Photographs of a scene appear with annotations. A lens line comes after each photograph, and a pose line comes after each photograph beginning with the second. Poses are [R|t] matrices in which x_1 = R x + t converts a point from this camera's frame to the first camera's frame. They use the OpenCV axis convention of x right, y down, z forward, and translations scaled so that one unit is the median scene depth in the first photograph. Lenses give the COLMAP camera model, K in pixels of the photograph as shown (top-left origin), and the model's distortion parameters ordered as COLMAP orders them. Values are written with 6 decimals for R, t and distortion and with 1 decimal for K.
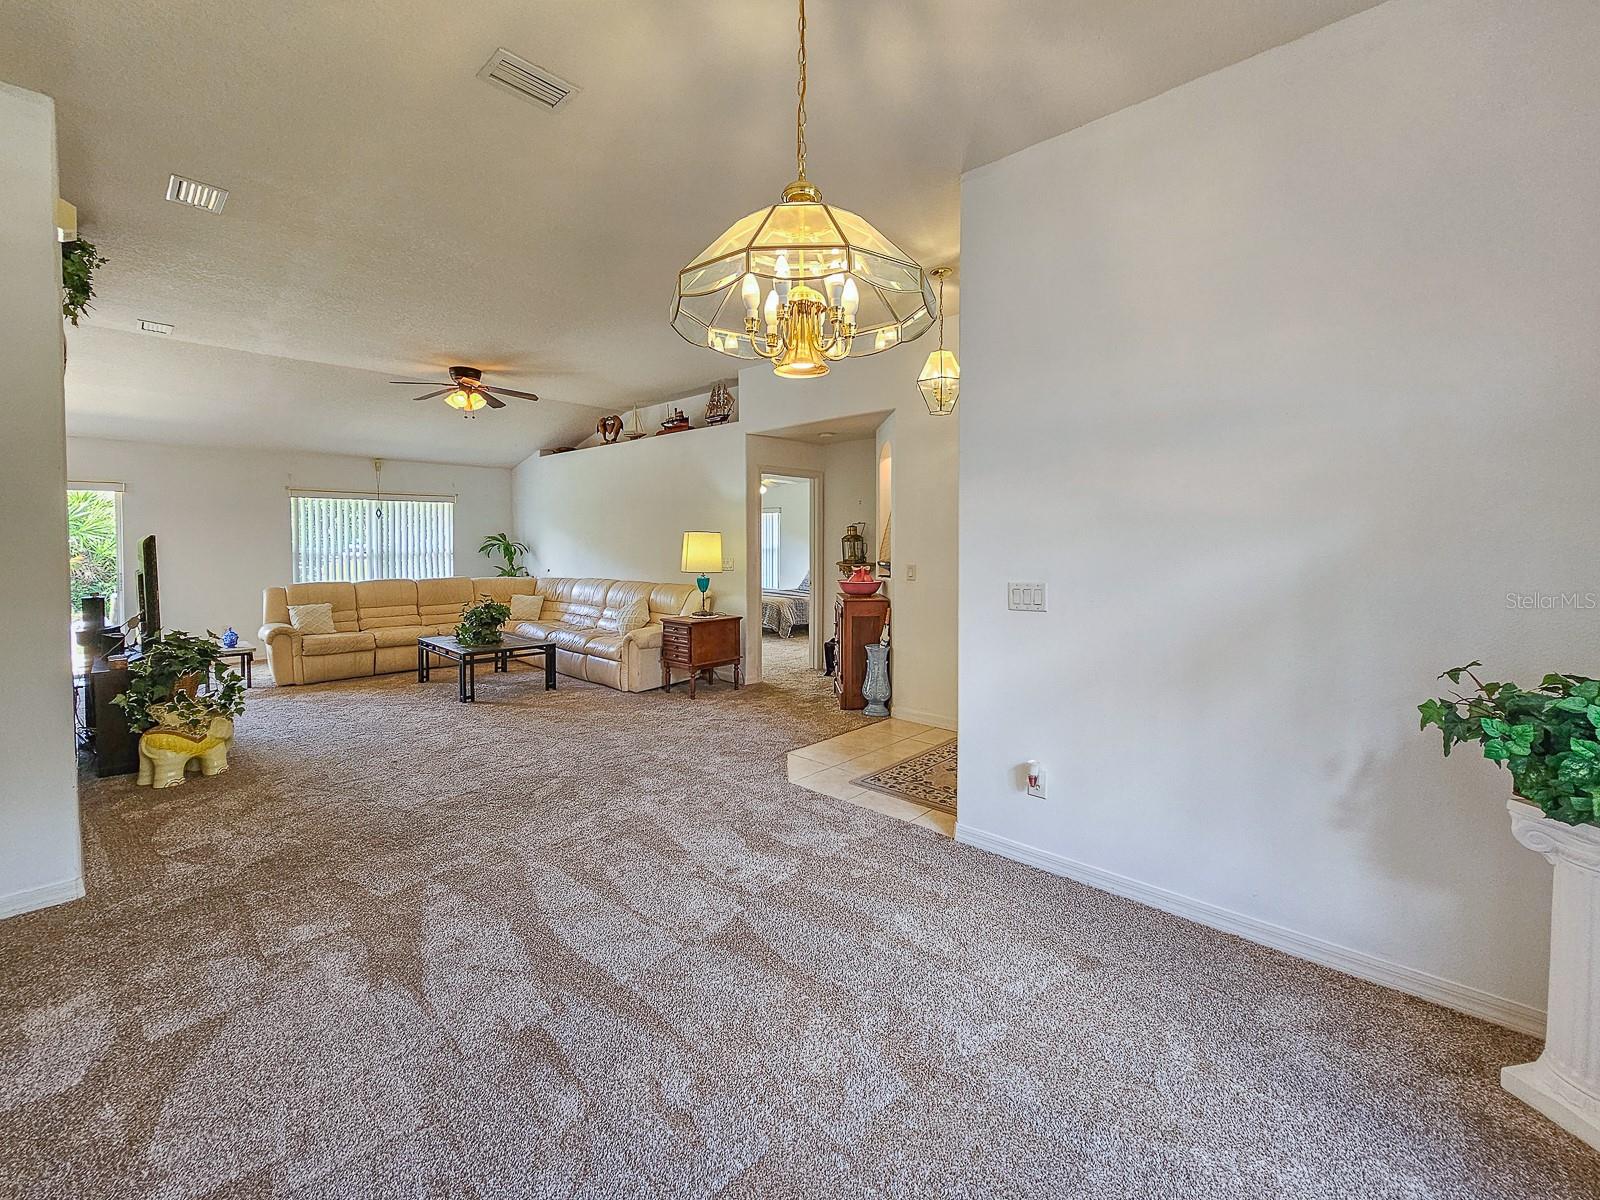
lens RADIAL K [[699.4, 0, 817.2], [0, 699.4, 565.2], [0, 0, 1]] dist [-0.000198, 0.000137]
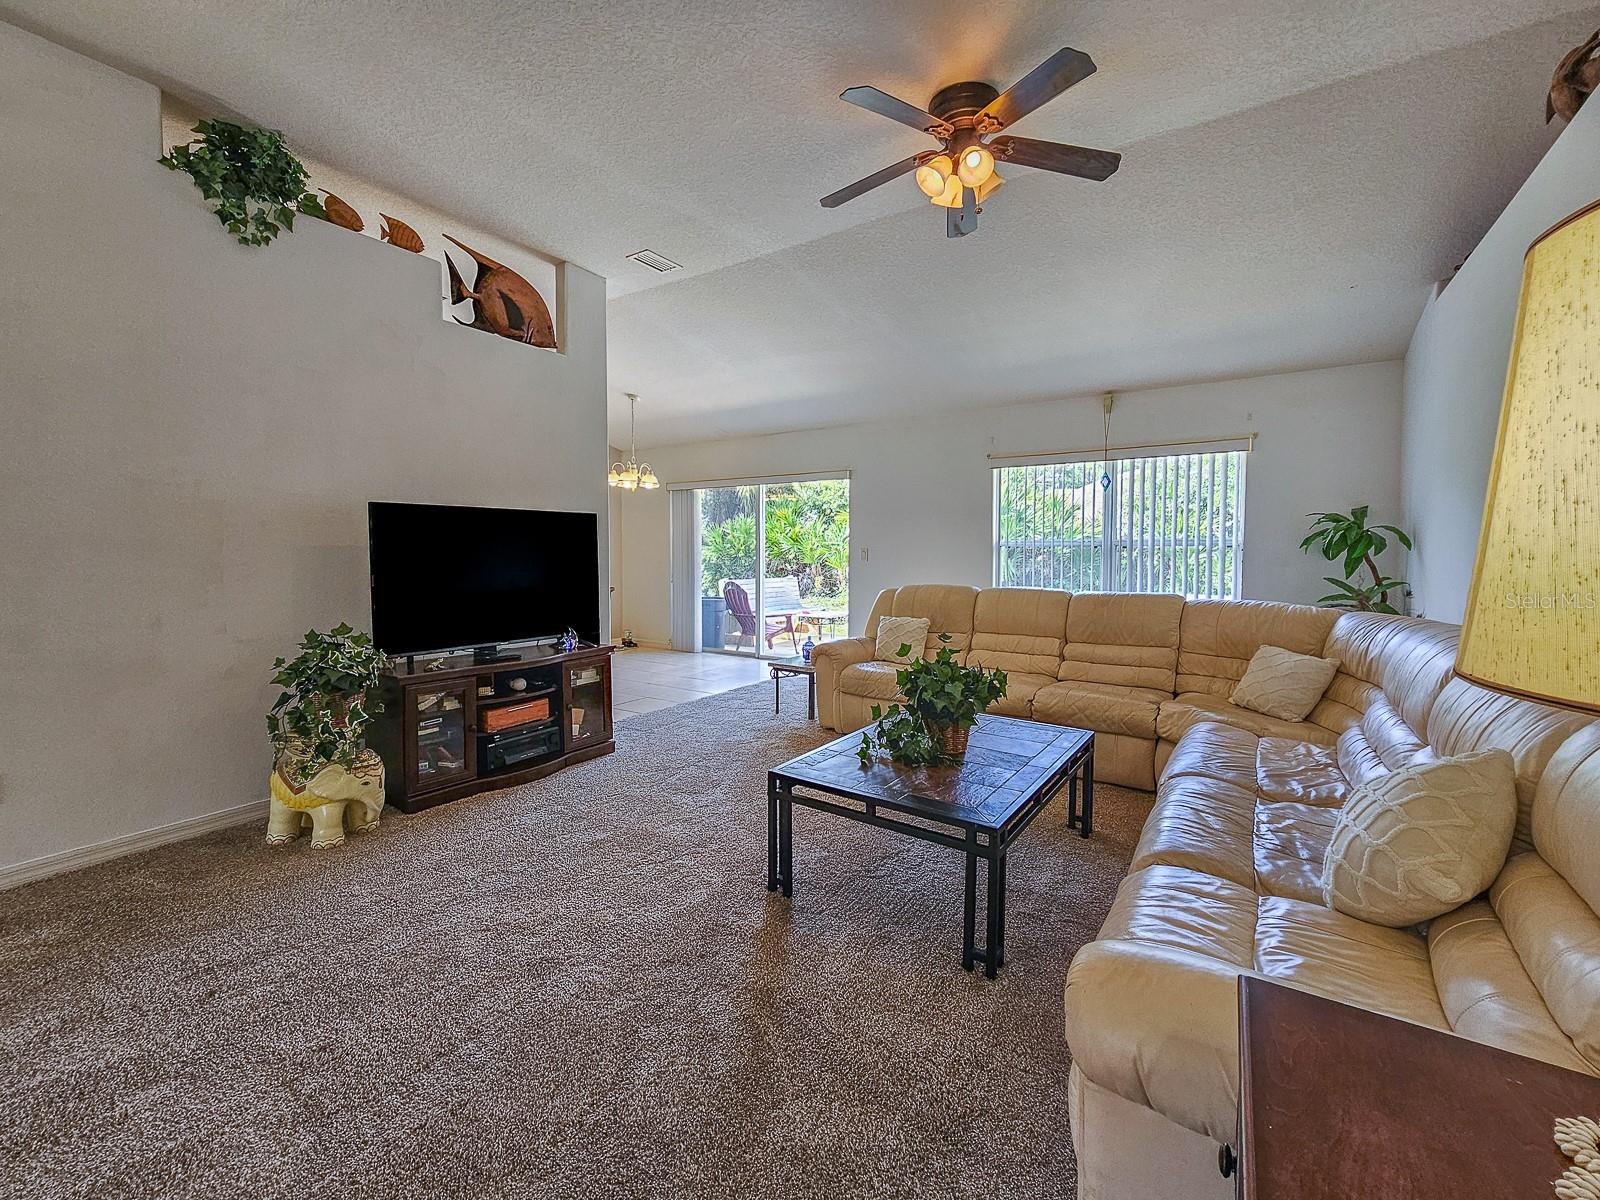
lens RADIAL K [[673.1, 0, 798.3], [0, 673.1, 579.8], [0, 0, 1]] dist [-0.000035, 0.000127]
pose [[0.143375, 0.046241, -0.988588, -0.092851], [-0.039395, 0.998383, 0.040985, -0.002679], [0.988884, 0.033069, 0.144965, 0.760224]]
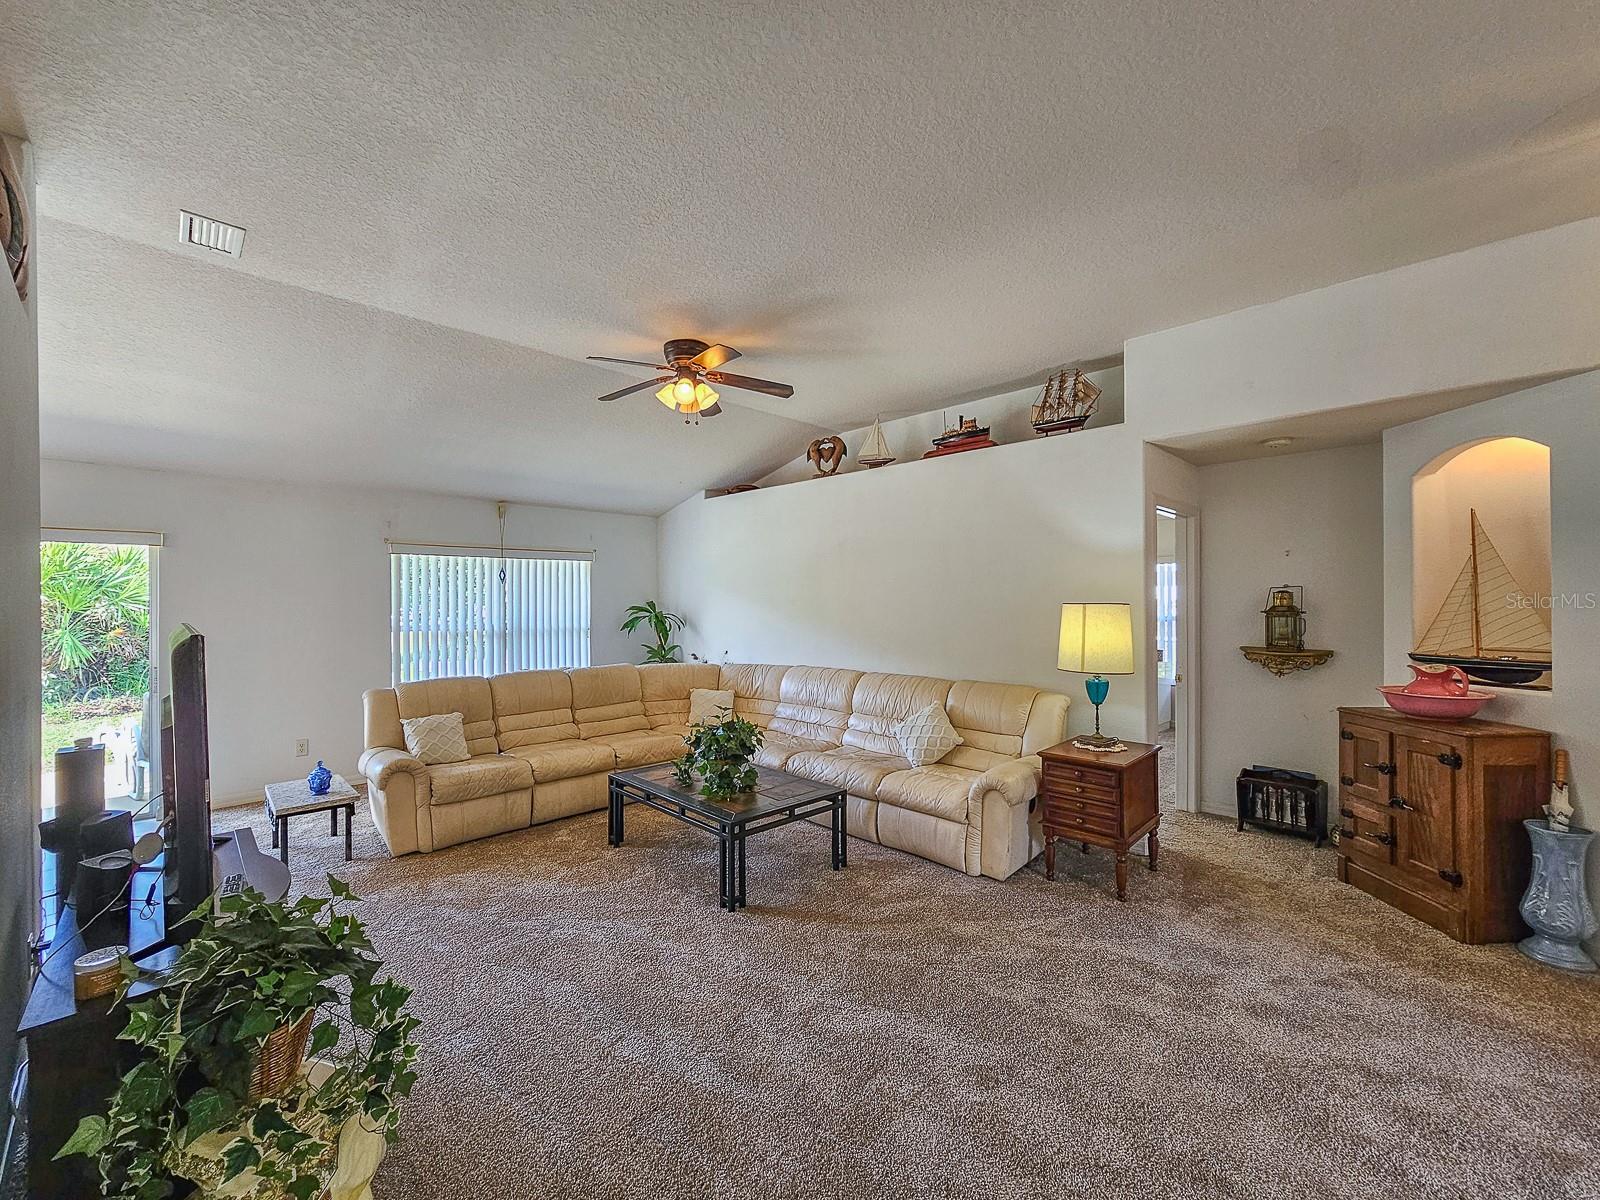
lens RADIAL K [[670.4, 0, 795.7], [0, 670.4, 612.0], [0, 0, 1]] dist [0.000677, 0.000528]
pose [[0.999298, -0.003227, -0.037314, -0.344902], [0.002501, 0.999807, -0.019499, -0.025860], [0.037369, 0.019392, 0.999113, 0.366227]]
